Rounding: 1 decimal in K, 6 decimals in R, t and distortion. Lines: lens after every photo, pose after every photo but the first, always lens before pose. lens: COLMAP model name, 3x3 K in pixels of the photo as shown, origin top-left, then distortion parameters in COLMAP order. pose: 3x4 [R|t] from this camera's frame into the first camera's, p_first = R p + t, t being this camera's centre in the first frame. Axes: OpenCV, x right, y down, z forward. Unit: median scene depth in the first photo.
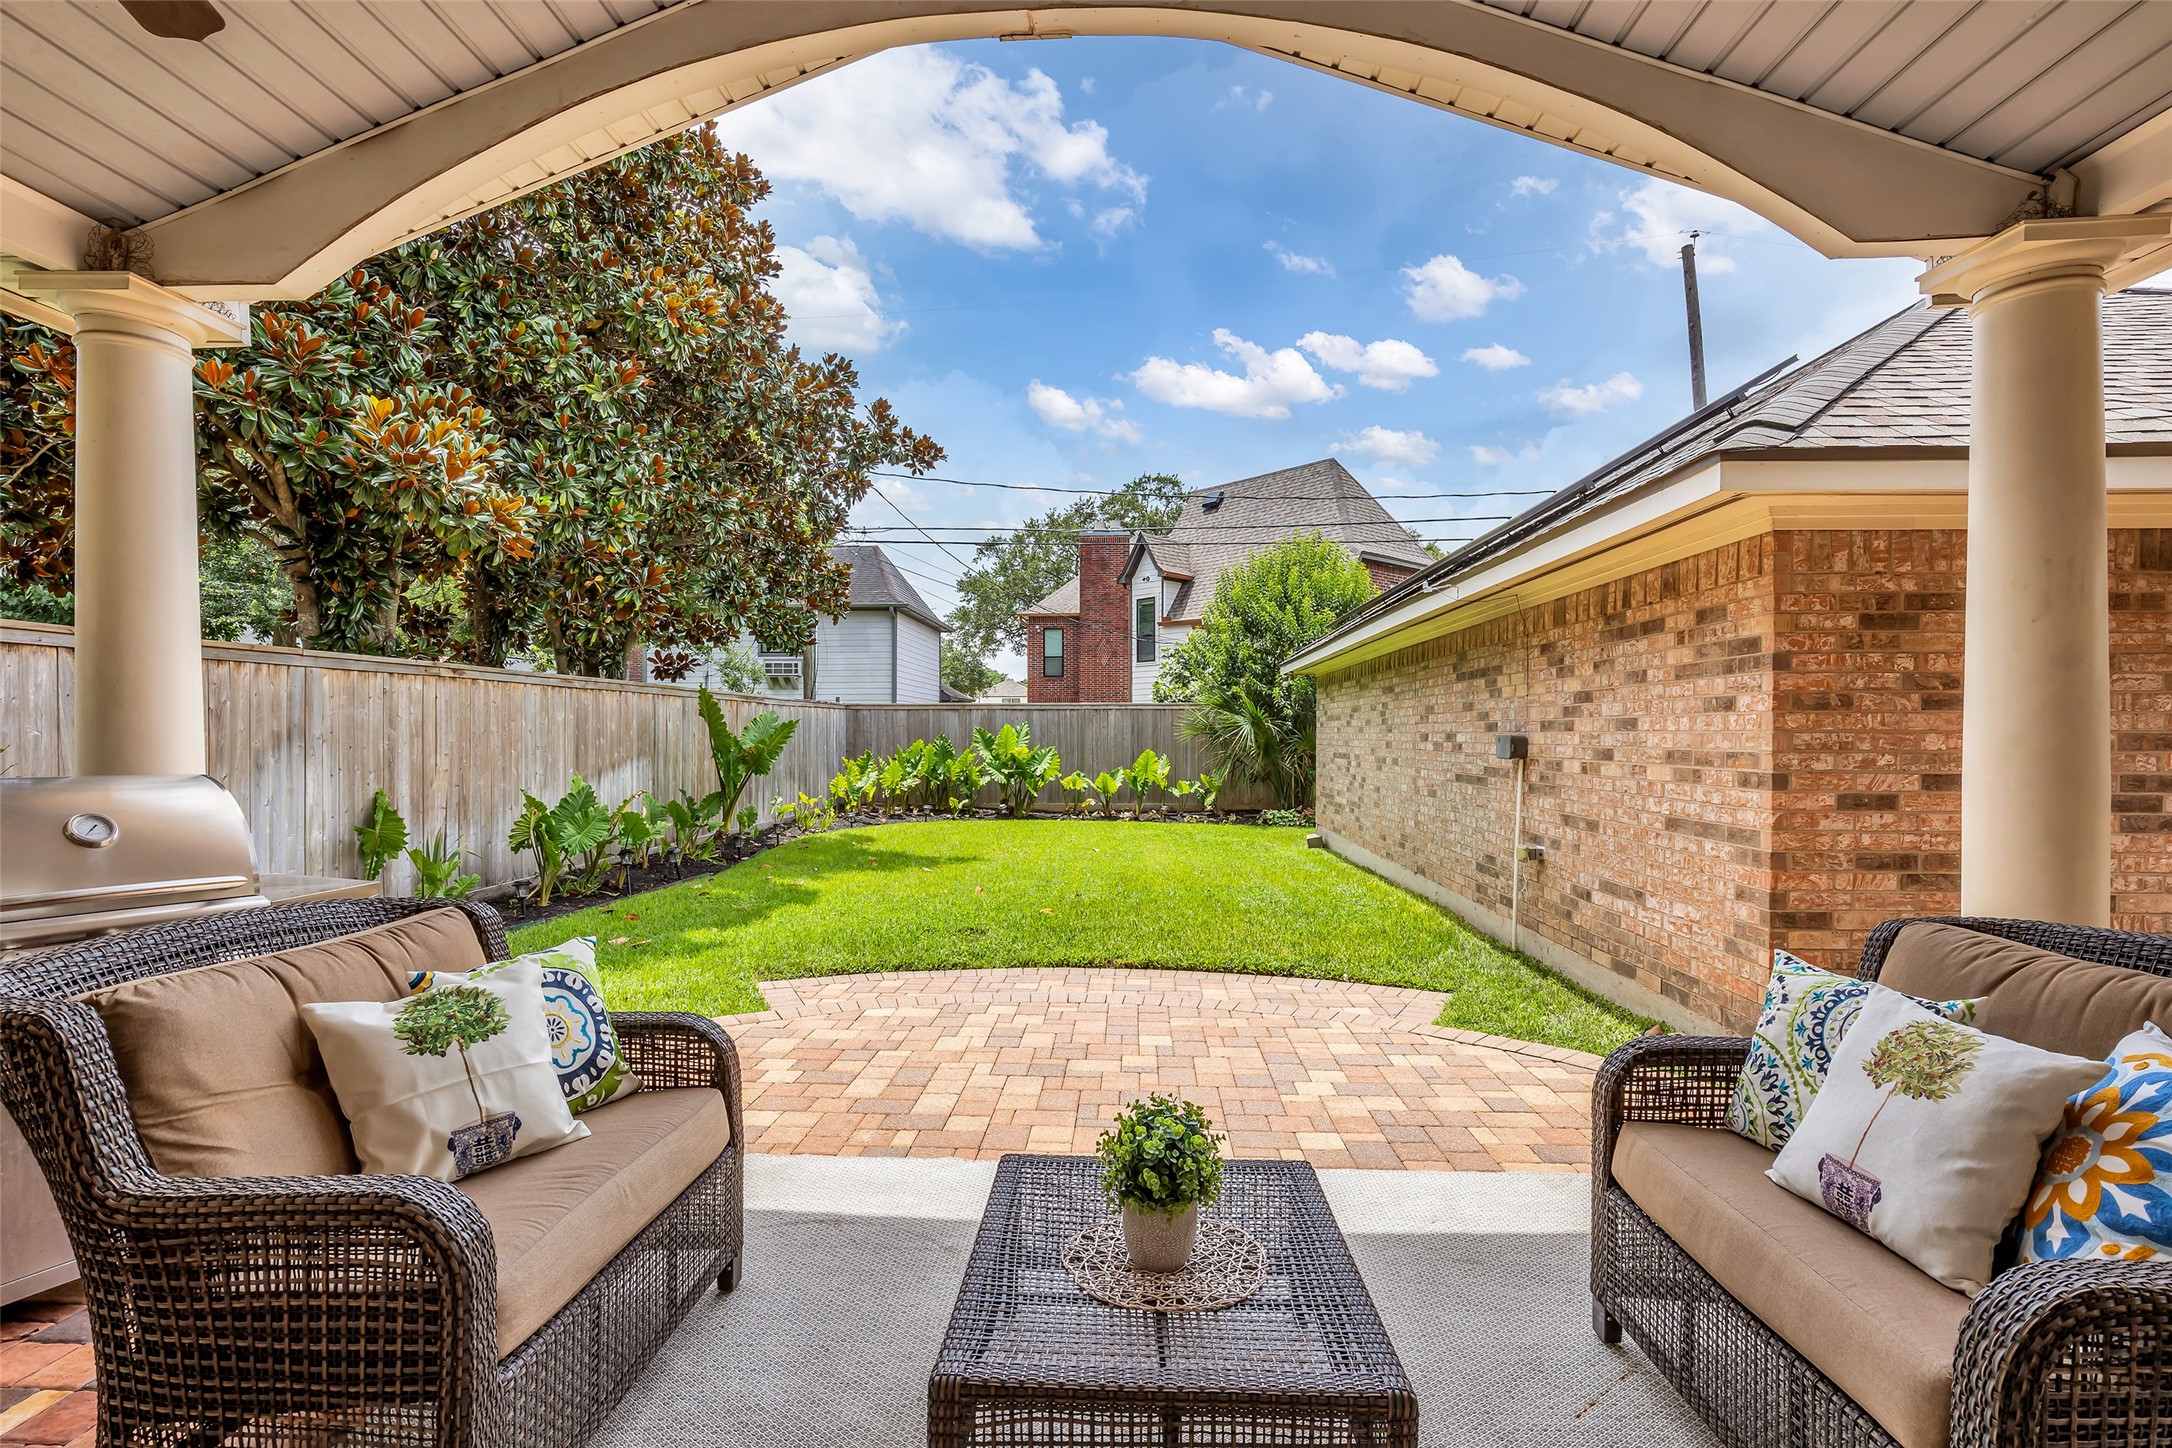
lens RADIAL K [[1004.5, 0, 1083.6], [0, 1004.5, 746.1], [0, 0, 1]] dist [-0.010816, -0.000212]
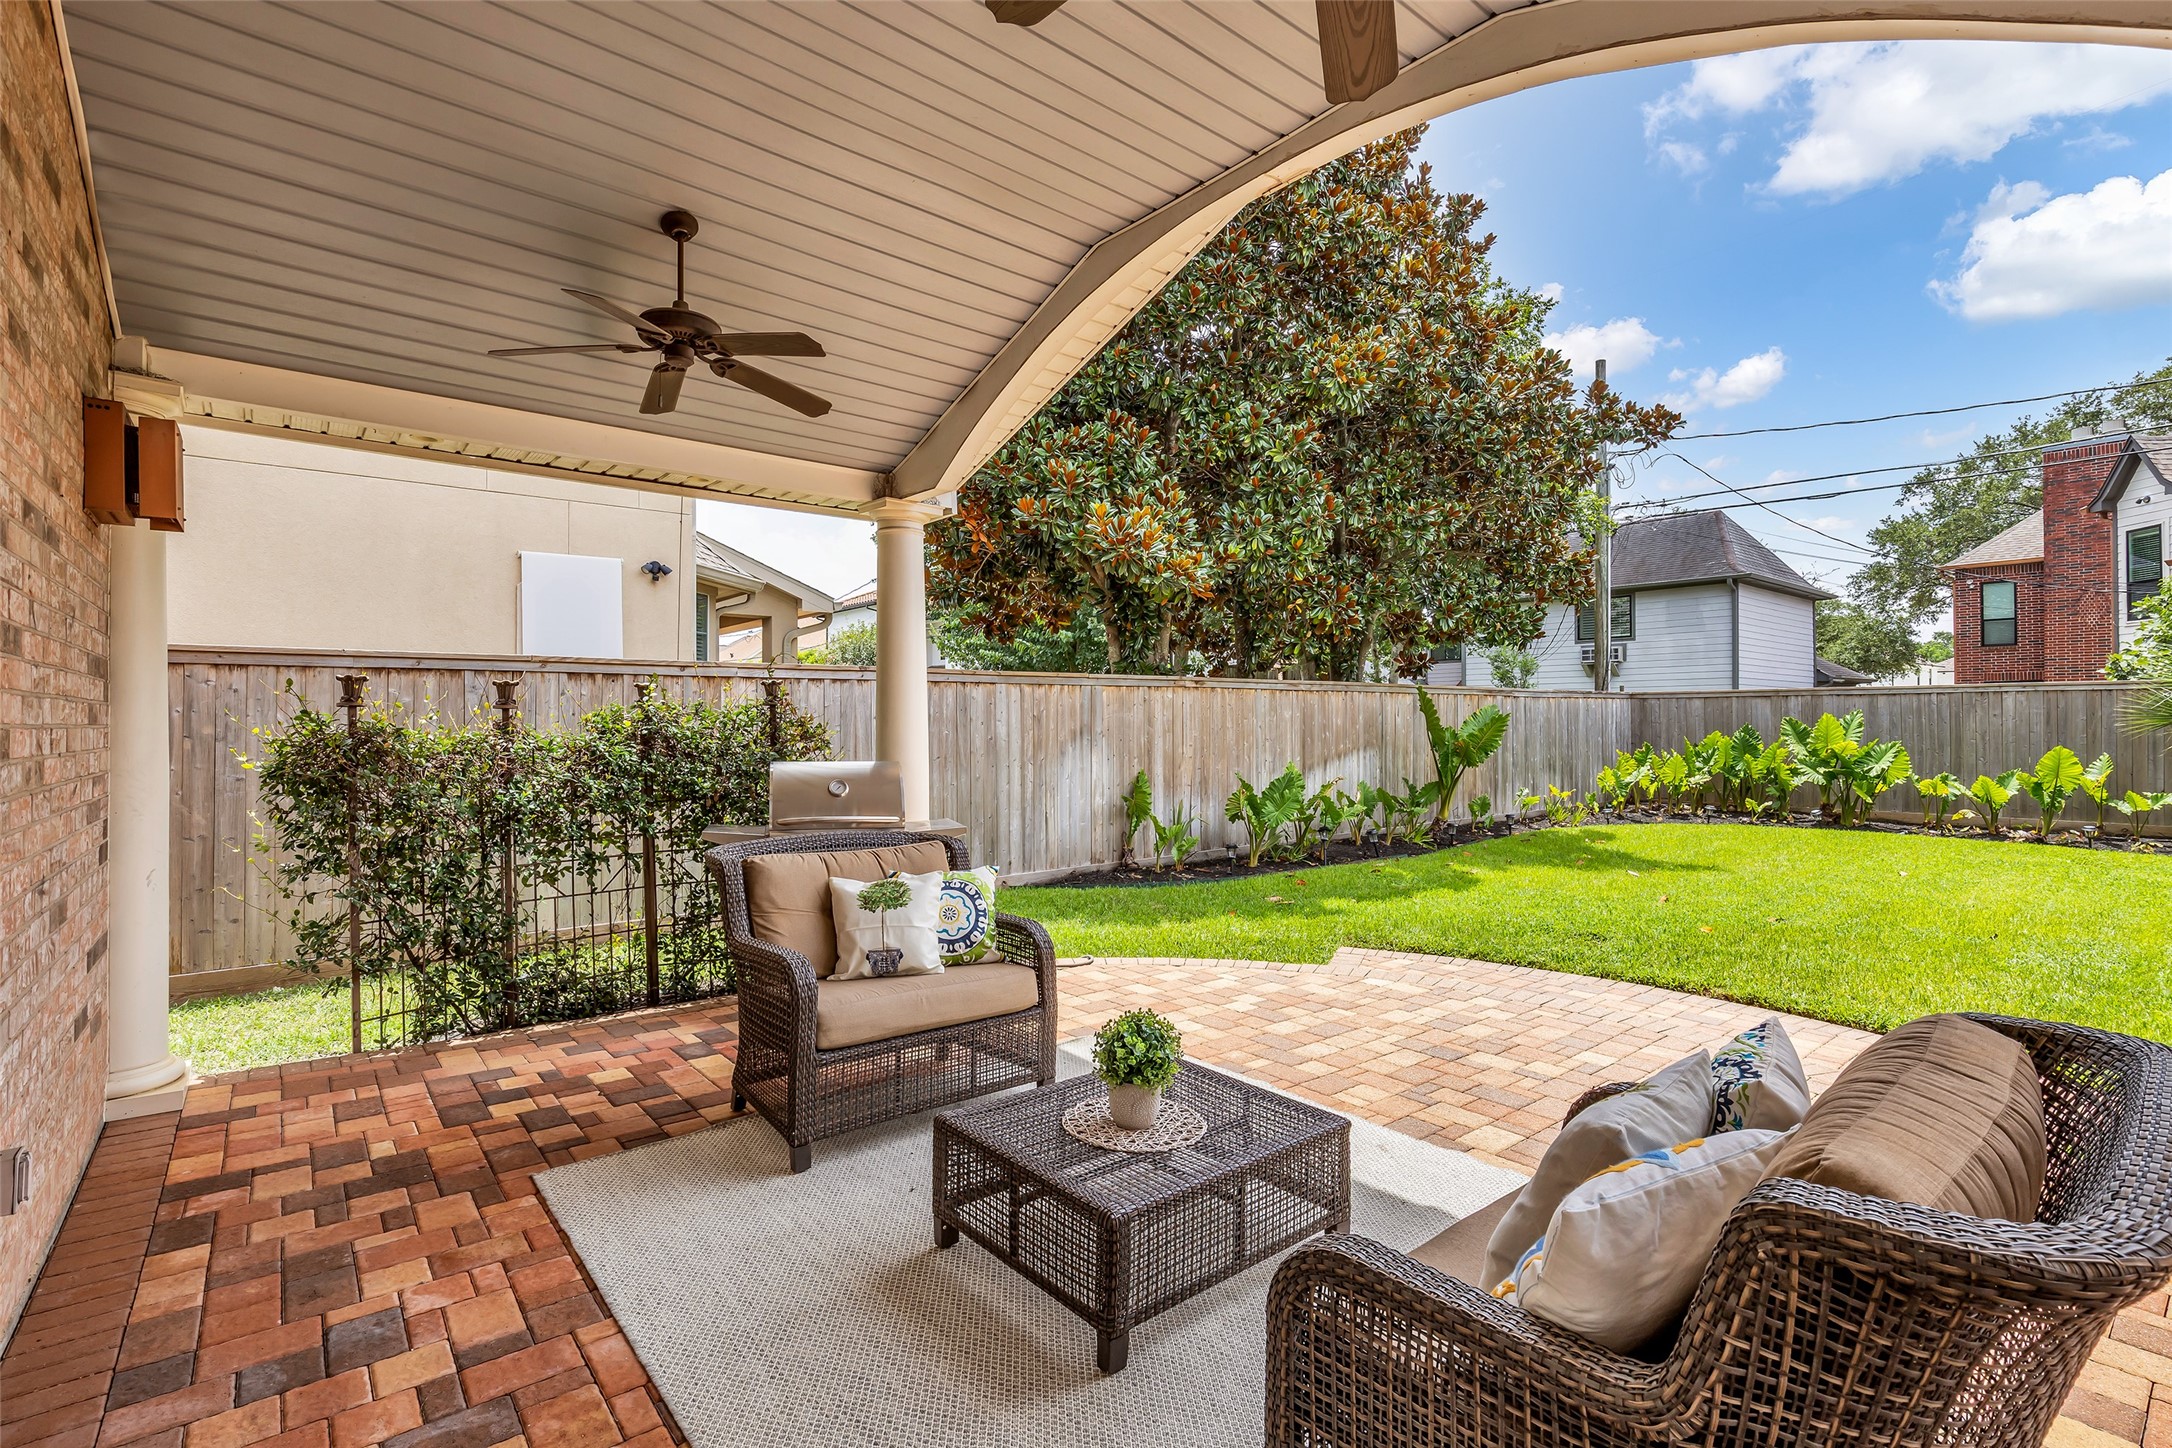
lens RADIAL K [[1004.5, 0, 1099.2], [0, 1004.5, 721.8], [0, 0, 1]] dist [-0.010816, -0.000212]
pose [[0.683012, -0.002799, -0.730402, 0.239935], [-0.005034, 0.999951, -0.008539, -0.010344], [0.730390, 0.009510, 0.682965, -0.004052]]
